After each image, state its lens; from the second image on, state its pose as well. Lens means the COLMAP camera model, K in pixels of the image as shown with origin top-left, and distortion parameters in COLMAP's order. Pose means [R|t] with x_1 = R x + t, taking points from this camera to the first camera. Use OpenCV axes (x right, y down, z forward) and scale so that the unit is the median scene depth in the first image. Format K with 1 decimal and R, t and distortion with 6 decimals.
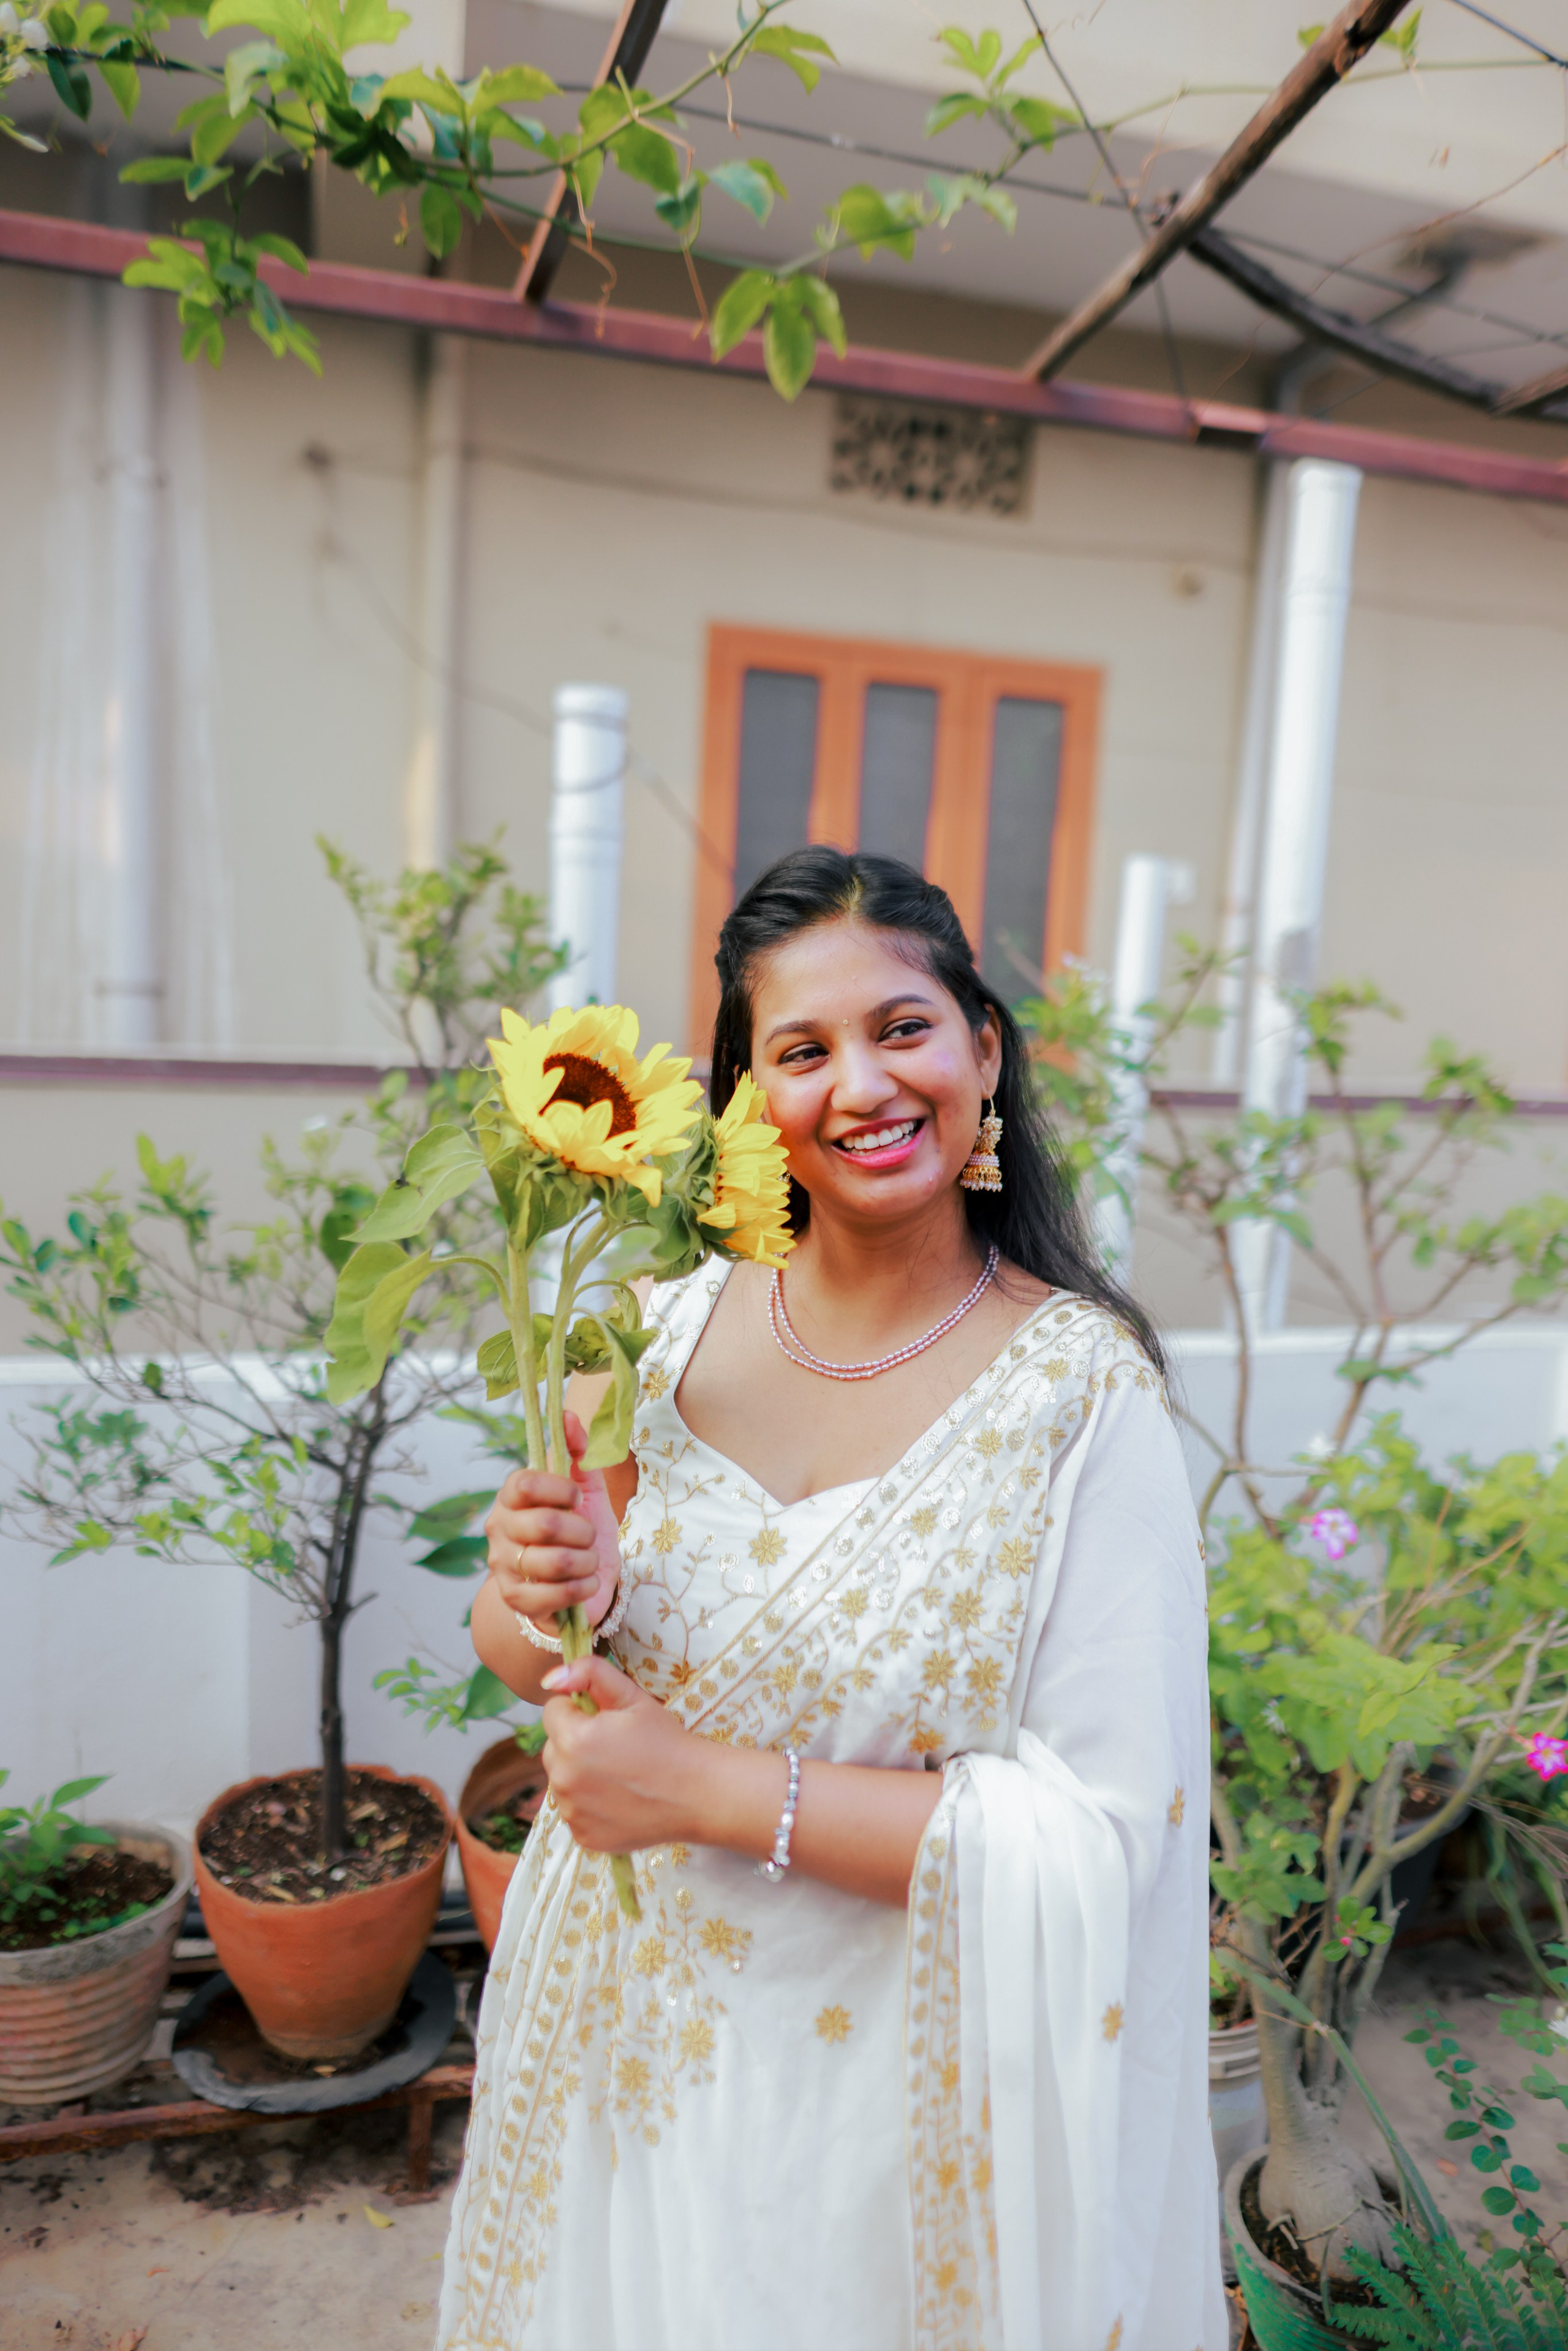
lens RADIAL K [[1583.8, 0, 832.8], [0, 1583.8, 1176.7], [0, 0, 1]] dist [0.002649, 0.003295]
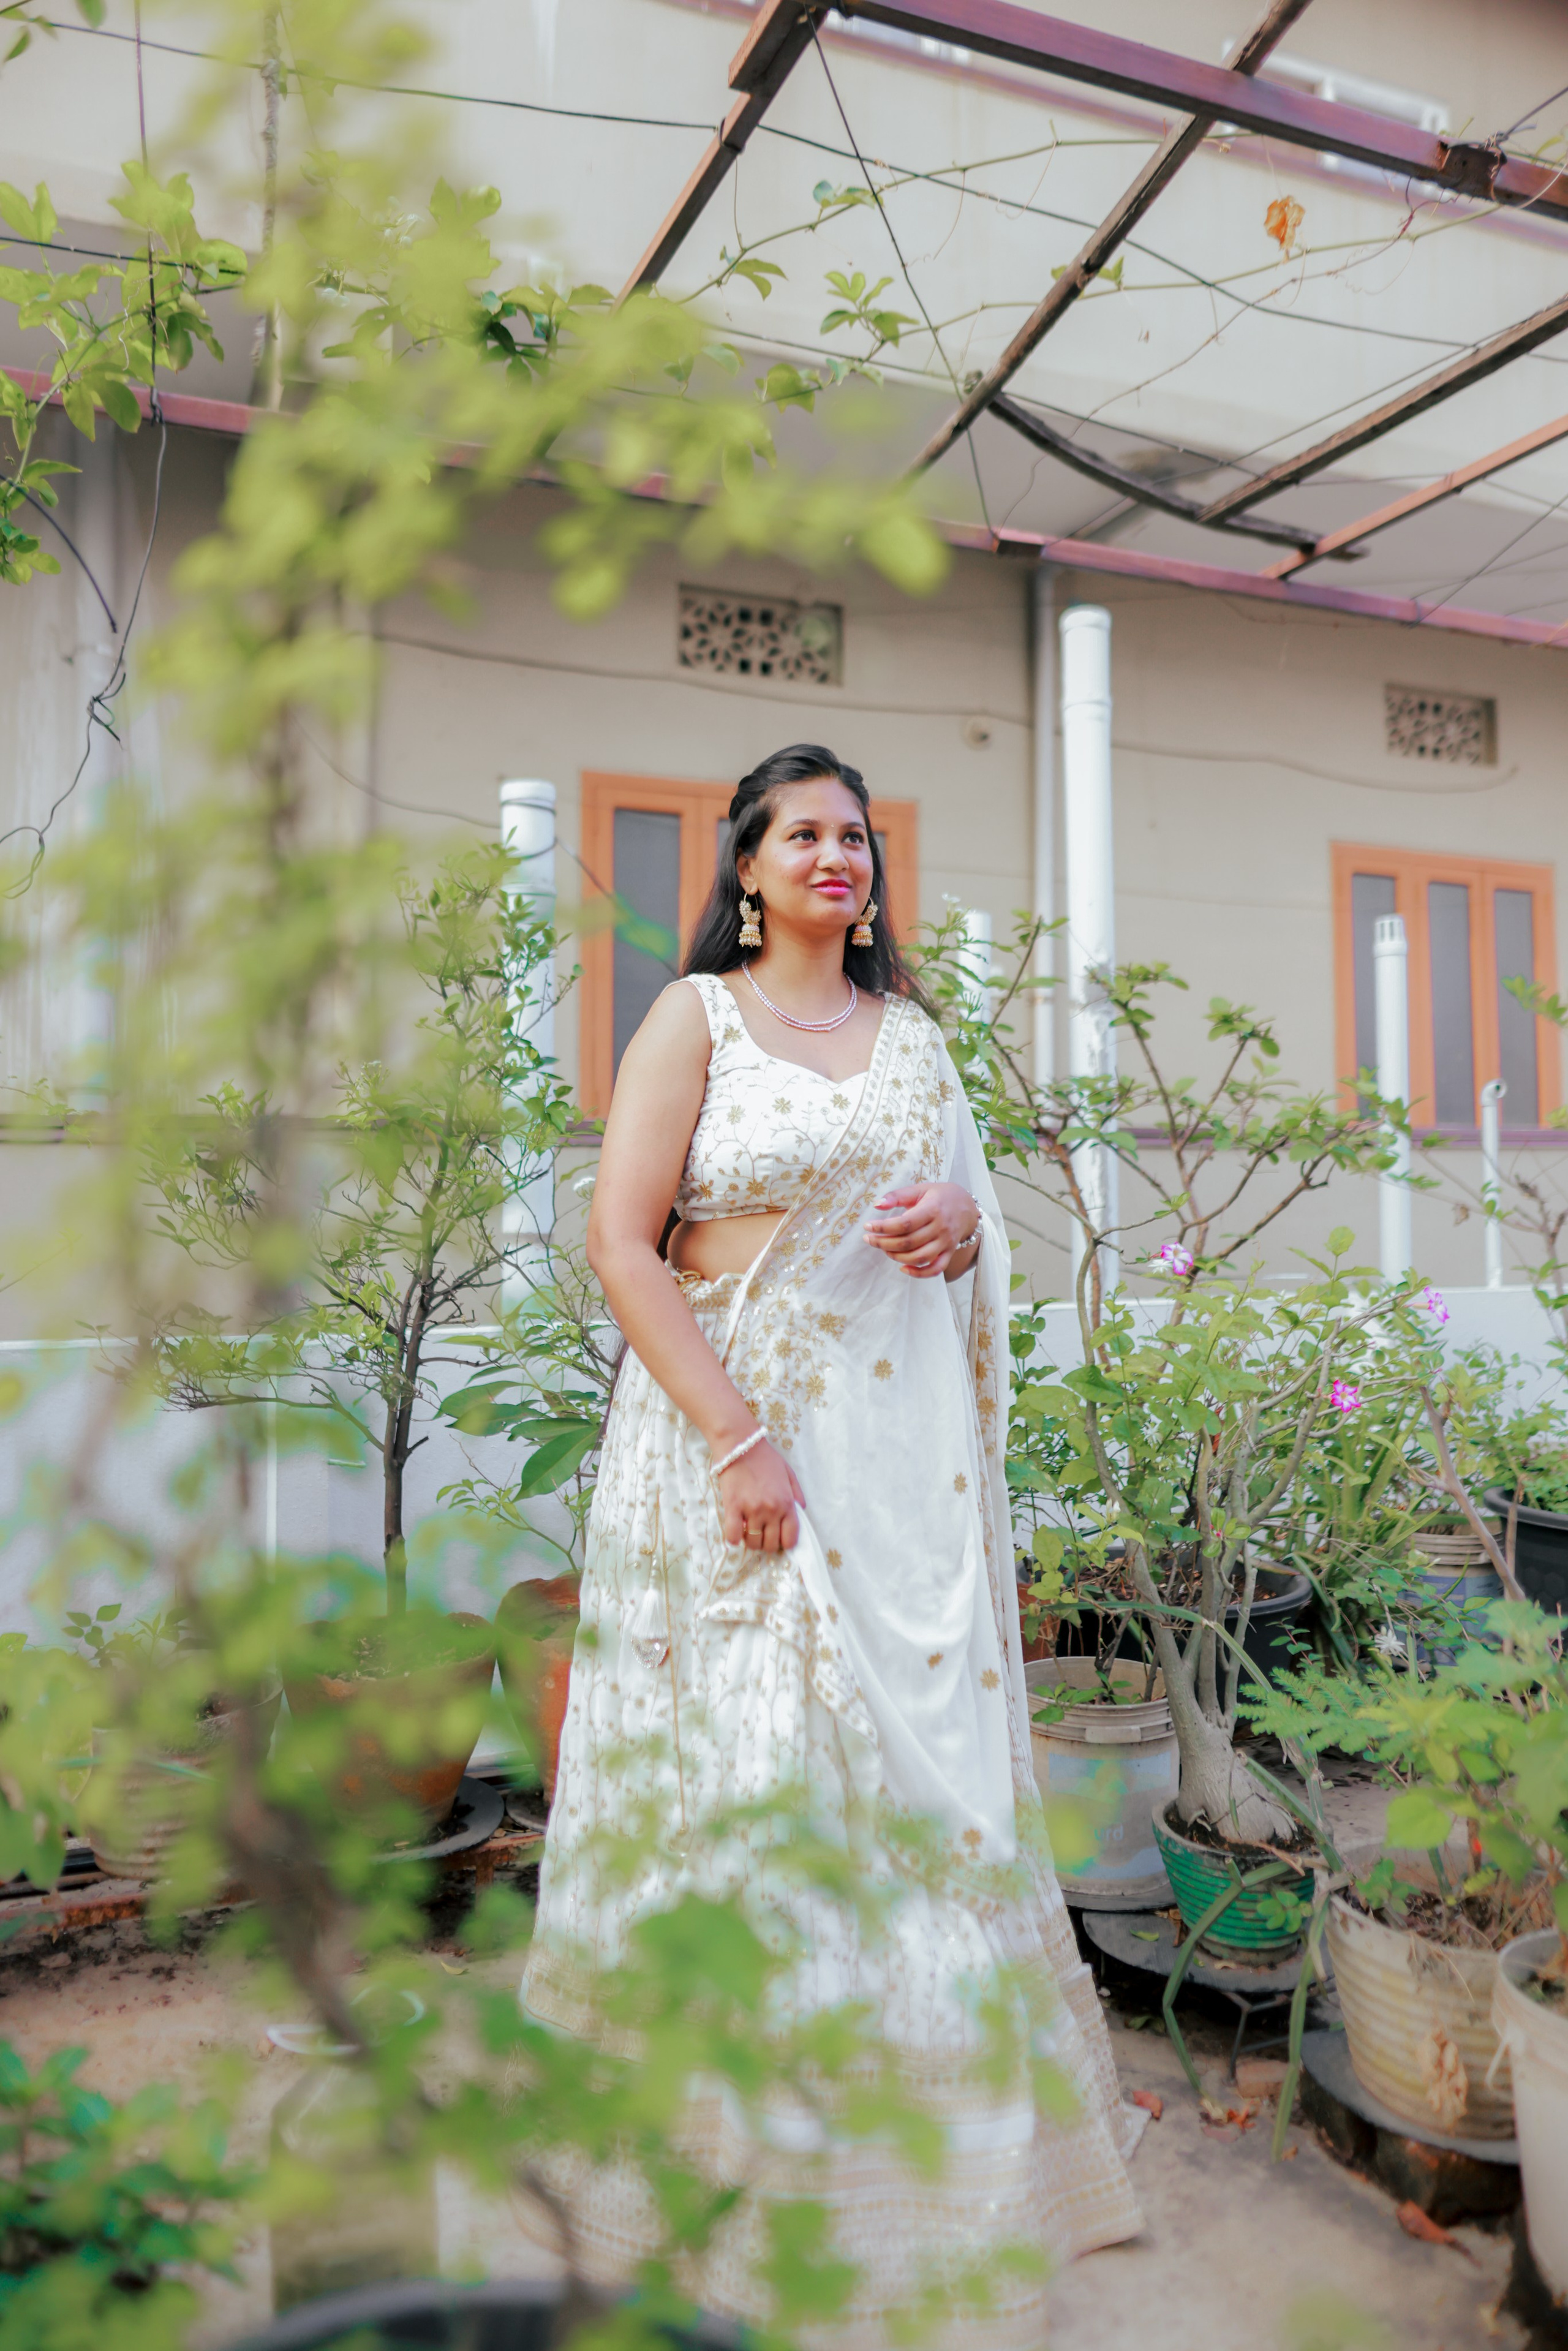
lens RADIAL K [[1641.0, 0, 784.0], [0, 1641.0, 1175.5], [0, 0, 1]] dist [-0.000664, -0.000569]
pose [[0.993415, -0.057485, 0.099105, -0.144473], [0.072865, 0.984534, -0.159324, 0.320427], [-0.088413, 0.165496, 0.982239, -0.344532]]
